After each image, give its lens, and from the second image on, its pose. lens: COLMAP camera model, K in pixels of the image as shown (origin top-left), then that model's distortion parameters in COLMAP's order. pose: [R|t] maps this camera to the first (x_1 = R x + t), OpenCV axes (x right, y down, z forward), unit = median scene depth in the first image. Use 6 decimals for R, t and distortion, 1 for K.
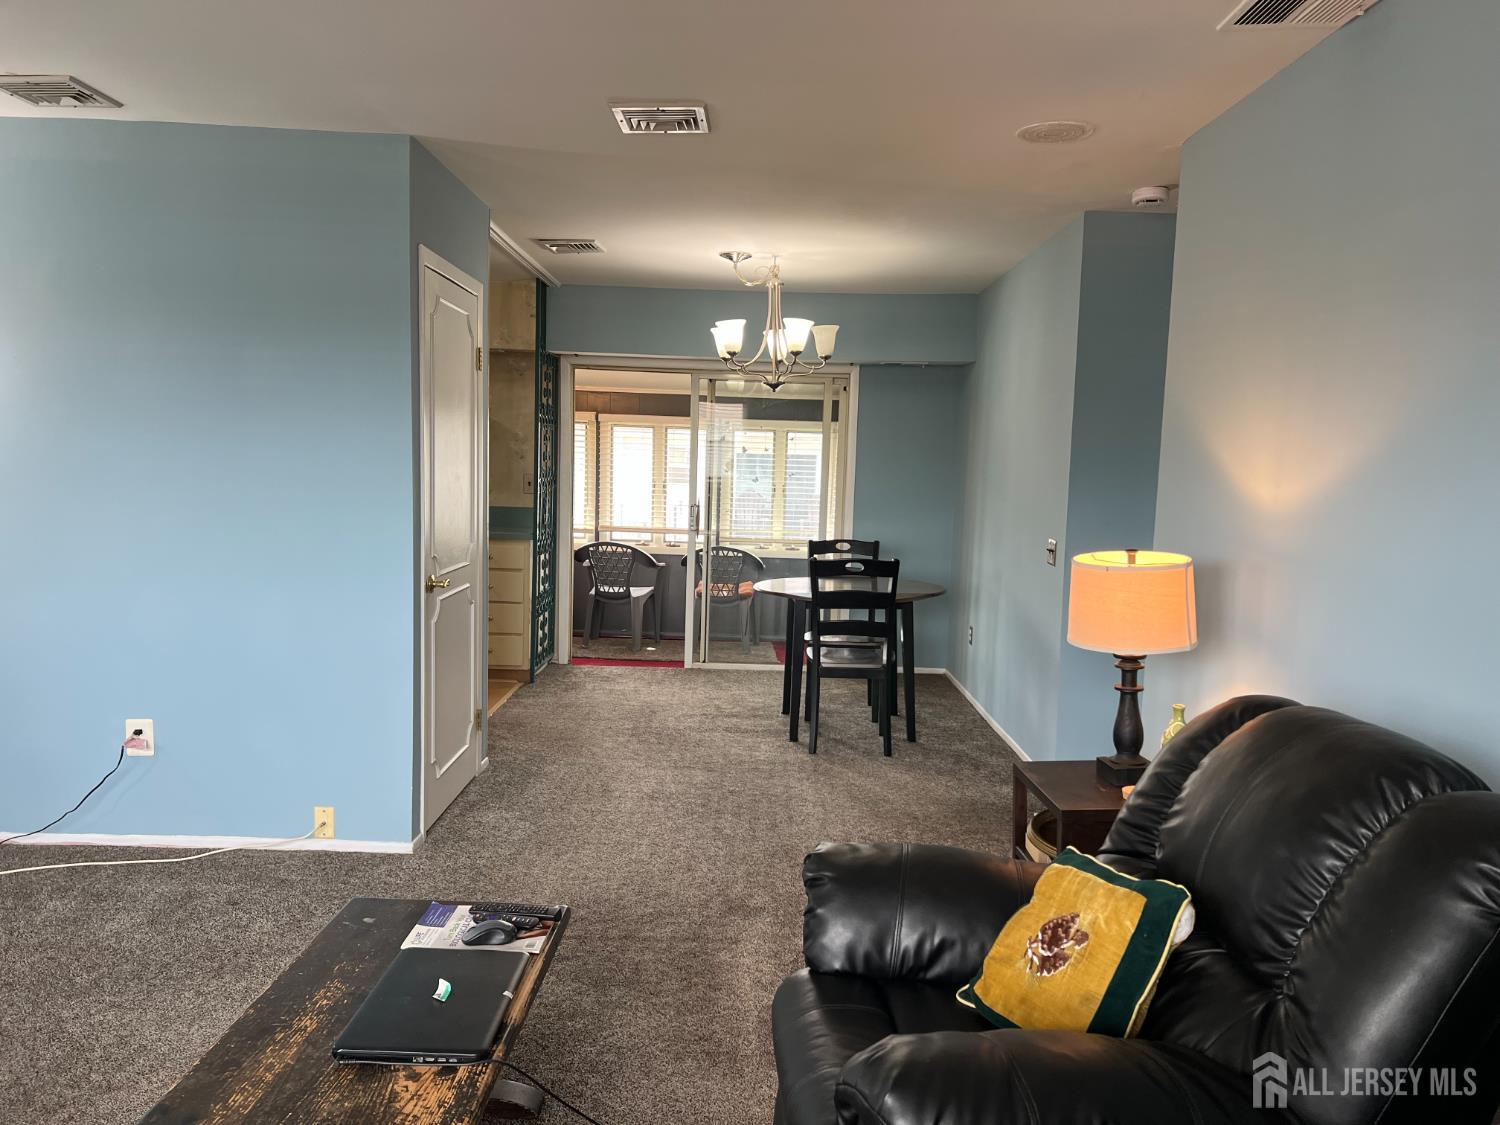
lens RADIAL K [[1153.3, 0, 777.7], [0, 1153.3, 591.6], [0, 0, 1]] dist [0.080582, -0.085720]
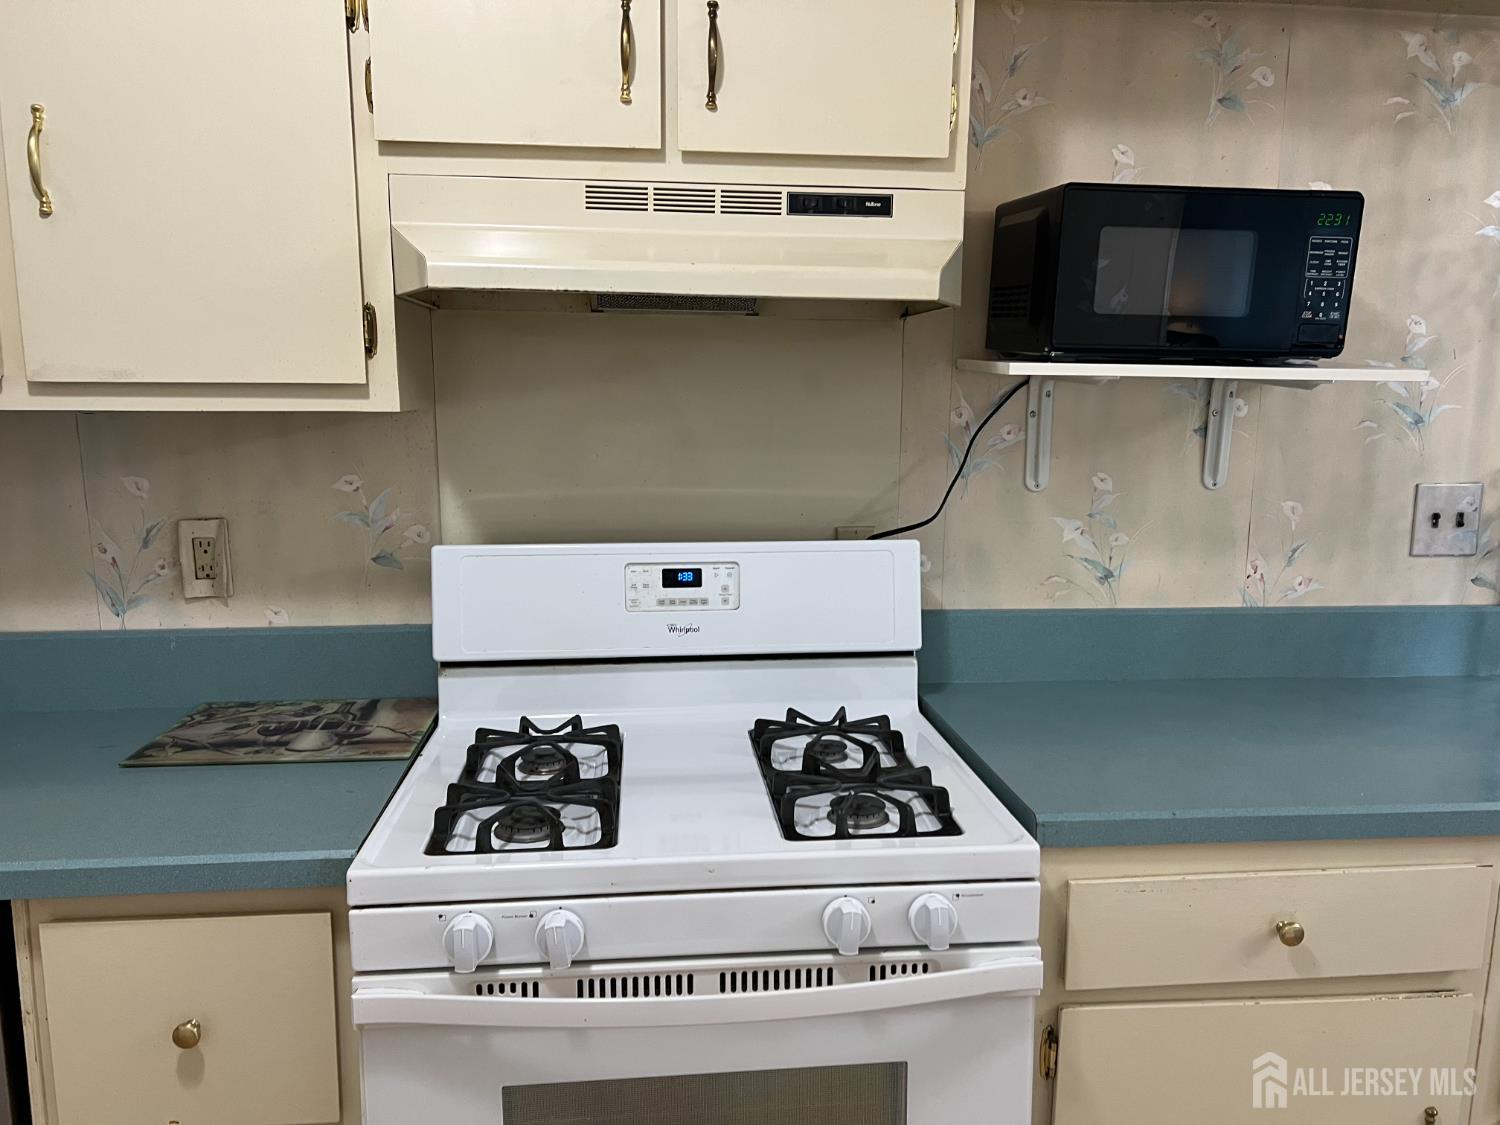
lens RADIAL K [[1127.8, 0, 753.9], [0, 1127.8, 573.1], [0, 0, 1]] dist [0.051392, -0.059187]
pose [[0.996066, -0.035711, 0.081097, -0.354838], [0.032211, 0.998509, 0.044071, -0.087449], [-0.082550, -0.041286, 0.995731, 0.670514]]
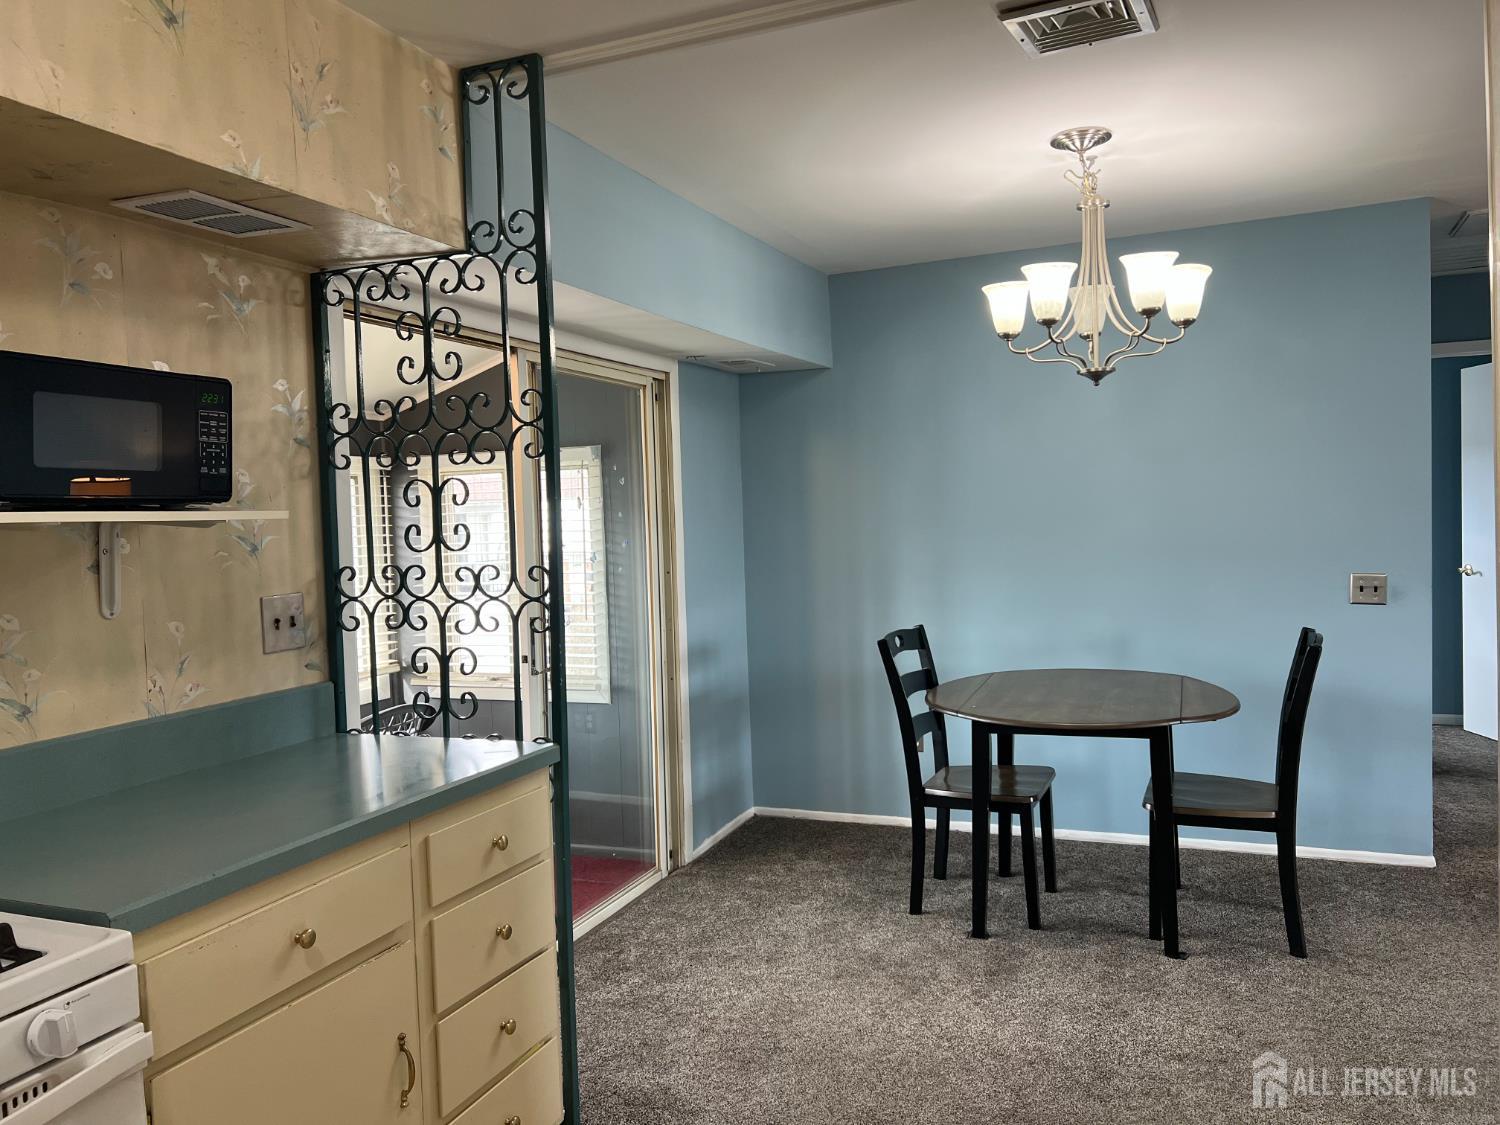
lens RADIAL K [[1123.5, 0, 750.0], [0, 1123.5, 562.5], [0, 0, 1]] dist [0.046653, -0.042307]
pose [[0.392792, -0.087568, 0.915449, -0.421823], [0.154058, 0.987654, 0.028373, -0.088810], [-0.906632, 0.129887, 0.401433, 0.655426]]
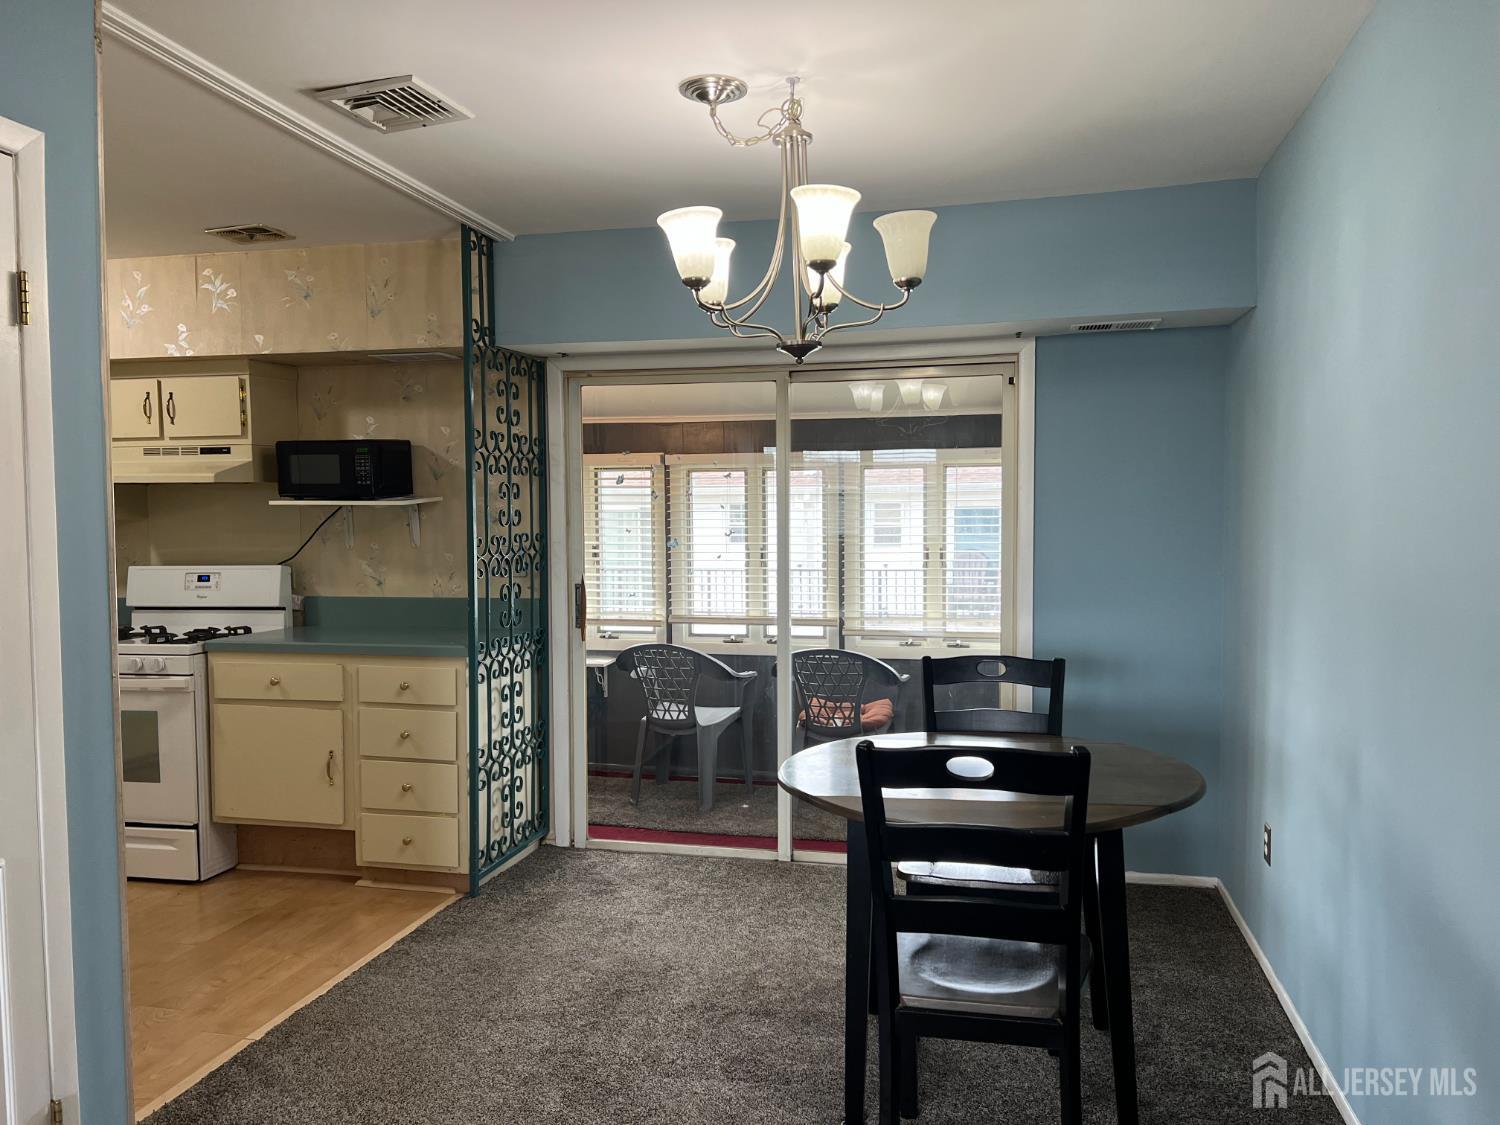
lens RADIAL K [[1127.8, 0, 753.9], [0, 1127.8, 573.1], [0, 0, 1]] dist [0.051392, -0.059187]
pose [[0.969324, -0.025768, -0.244433, 0.062456], [0.009308, 0.997624, -0.068255, -0.038369], [0.245611, 0.063886, 0.967261, 0.385834]]
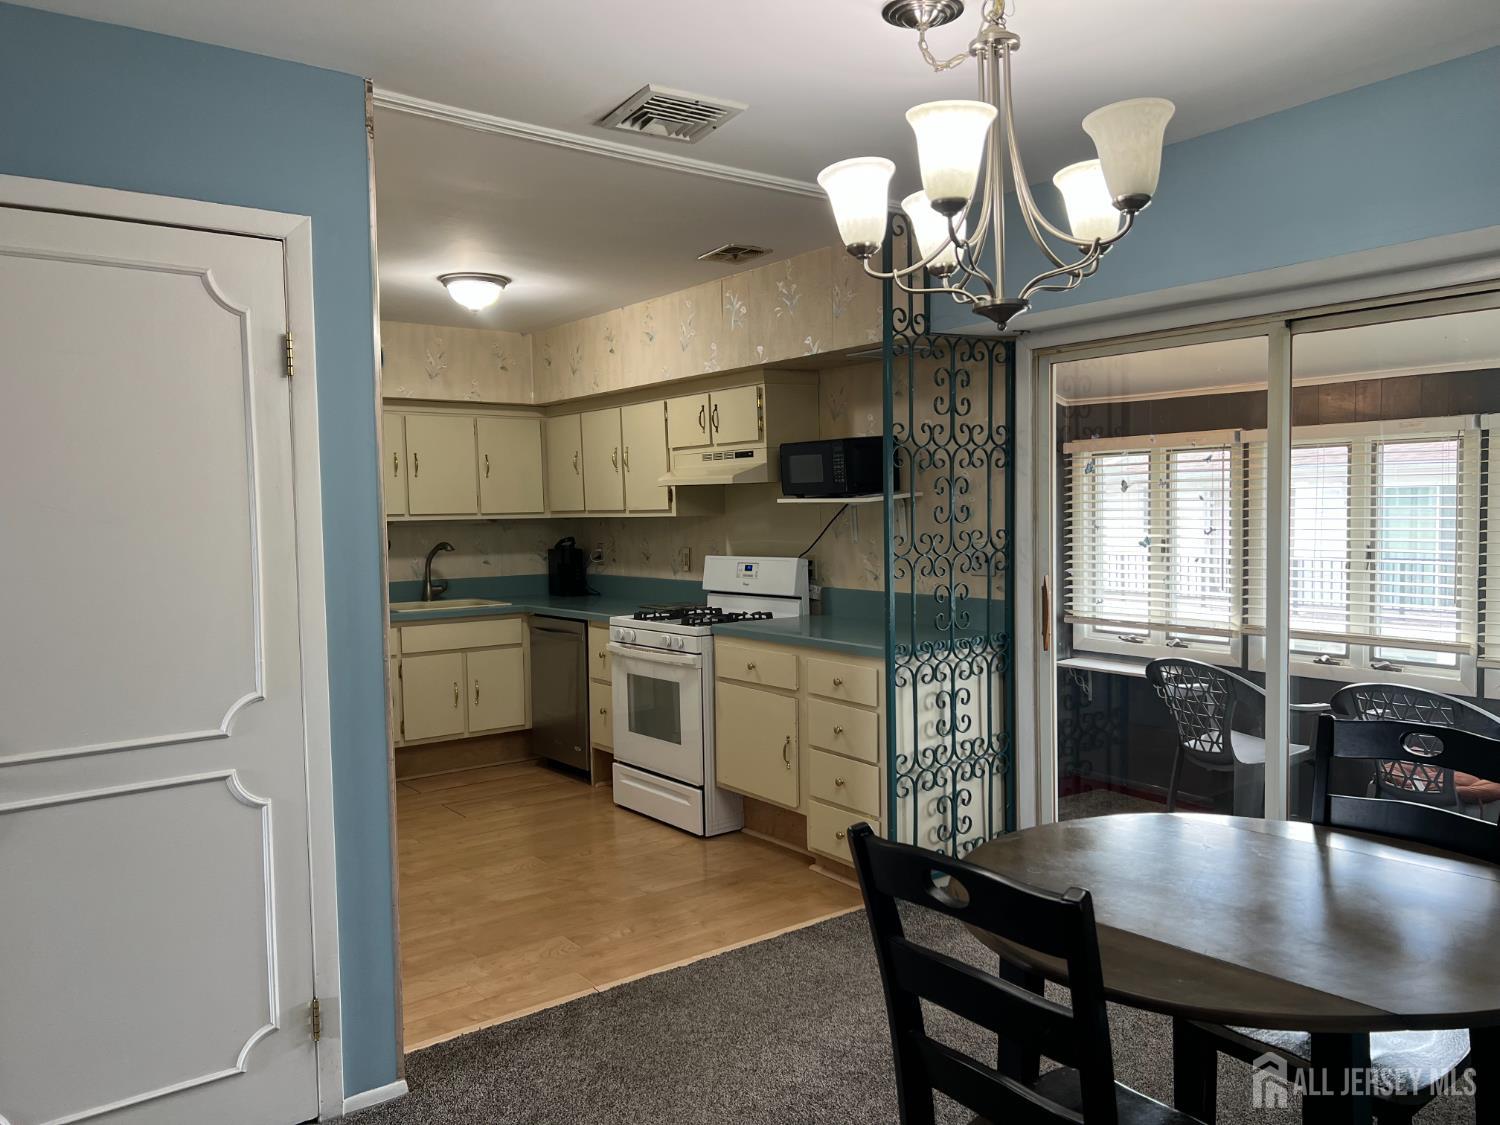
lens RADIAL K [[1121.7, 0, 754.5], [0, 1121.7, 572.8], [0, 0, 1]] dist [0.144322, -0.241960]
pose [[0.580968, 0.006177, -0.813903, 0.174700], [-0.056913, 0.997832, -0.033052, -0.053916], [0.811934, 0.065524, 0.580060, 0.507729]]
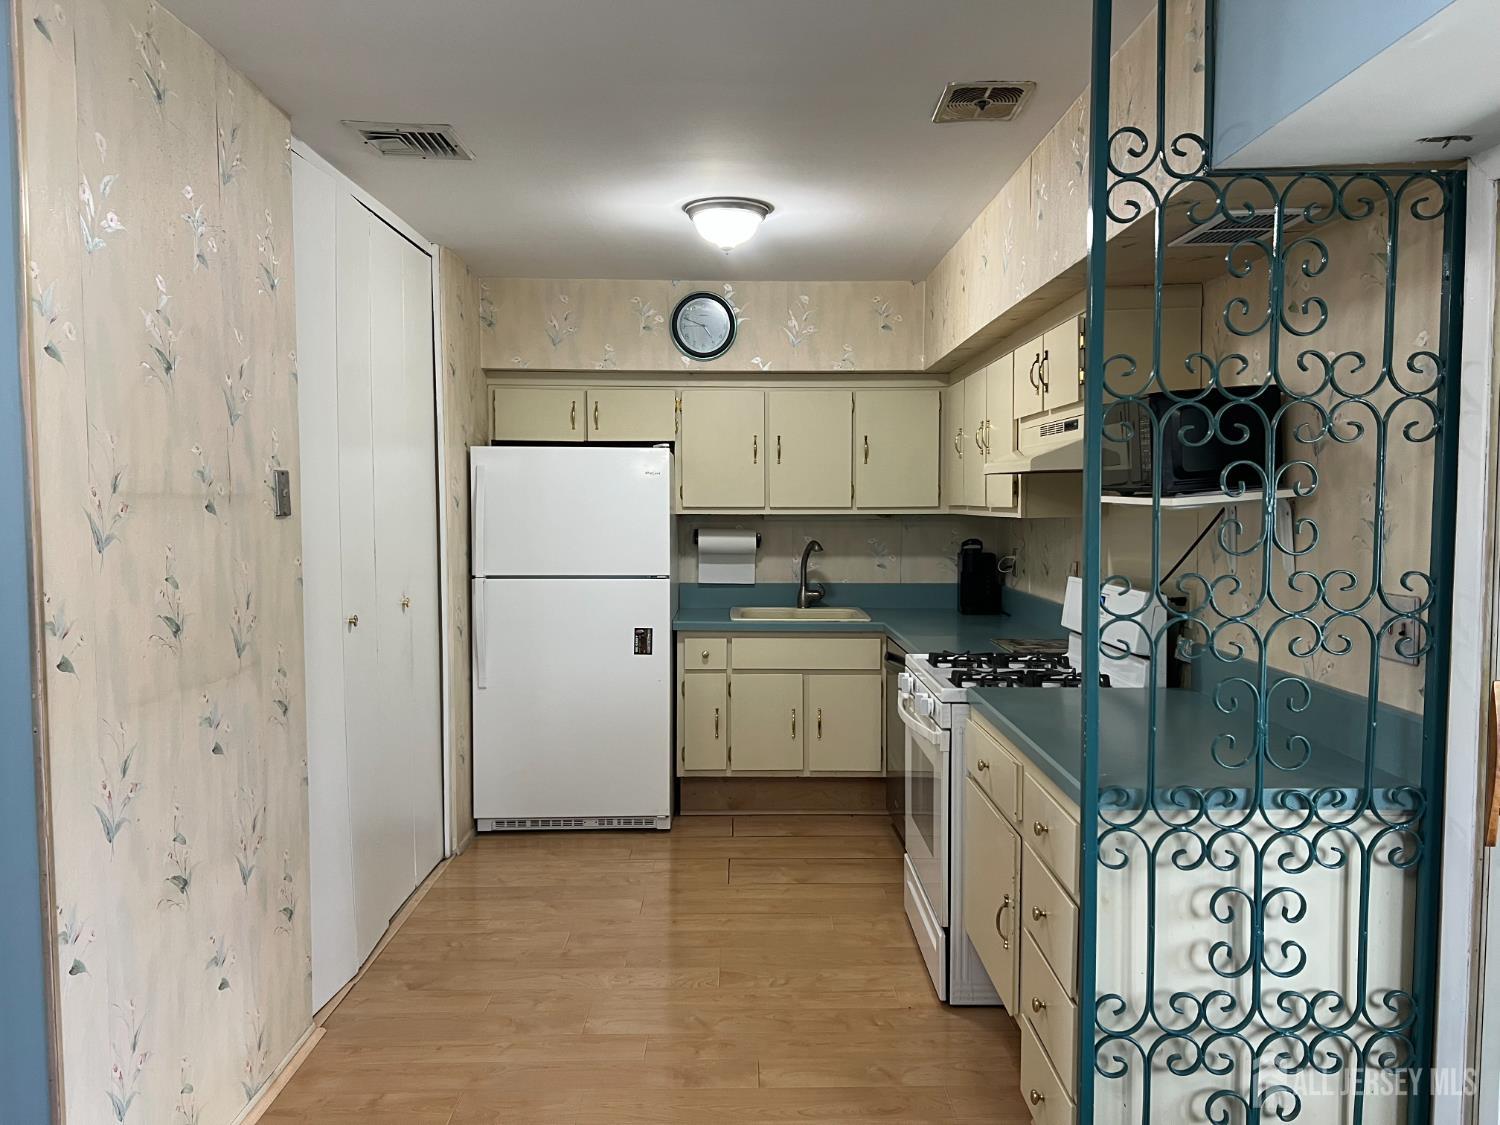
lens RADIAL K [[1121.7, 0, 754.5], [0, 1121.7, 572.8], [0, 0, 1]] dist [0.144322, -0.241960]
pose [[-0.012340, 0.035500, -0.999293, 0.072794], [-0.113658, 0.992843, 0.036675, -0.088923], [0.993443, 0.114030, -0.008216, 0.751926]]
